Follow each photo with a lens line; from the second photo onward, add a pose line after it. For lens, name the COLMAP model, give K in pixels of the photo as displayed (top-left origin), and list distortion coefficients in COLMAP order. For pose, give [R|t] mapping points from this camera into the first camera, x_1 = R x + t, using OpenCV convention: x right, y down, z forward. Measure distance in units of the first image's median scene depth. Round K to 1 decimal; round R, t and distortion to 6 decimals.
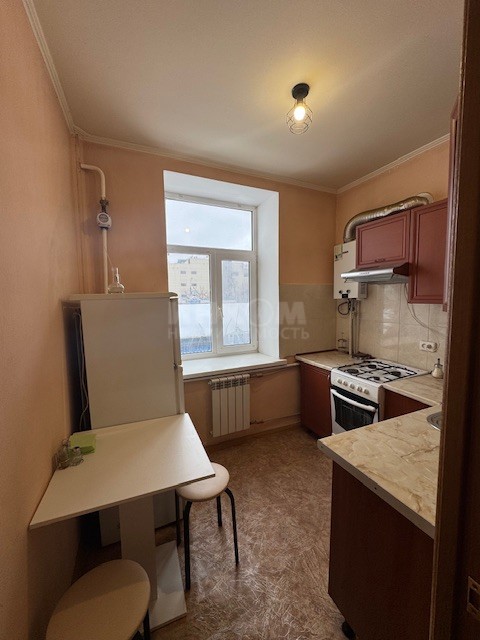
lens RADIAL K [[255.7, 0, 242.0], [0, 255.7, 322.0], [0, 0, 1]] dist [-0.000304, 0.000644]
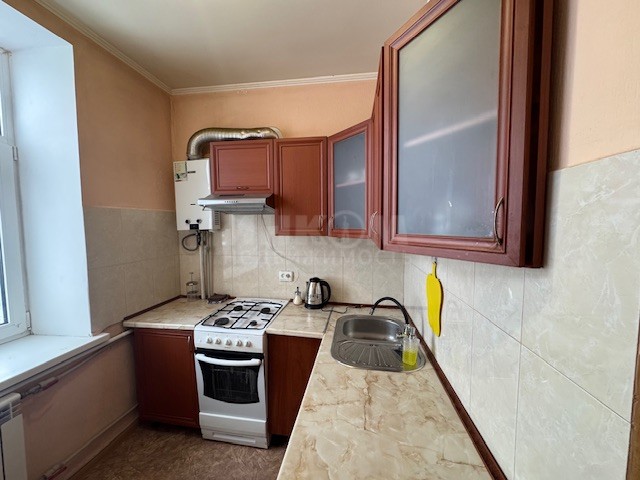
lens RADIAL K [[255.7, 0, 318.0], [0, 255.7, 238.7], [0, 0, 1]] dist [-0.000304, 0.000644]
pose [[0.549396, -0.044923, 0.834354, -0.054361], [0.075437, 0.997142, 0.004014, -0.044947], [-0.832150, 0.060736, 0.551215, 0.279900]]
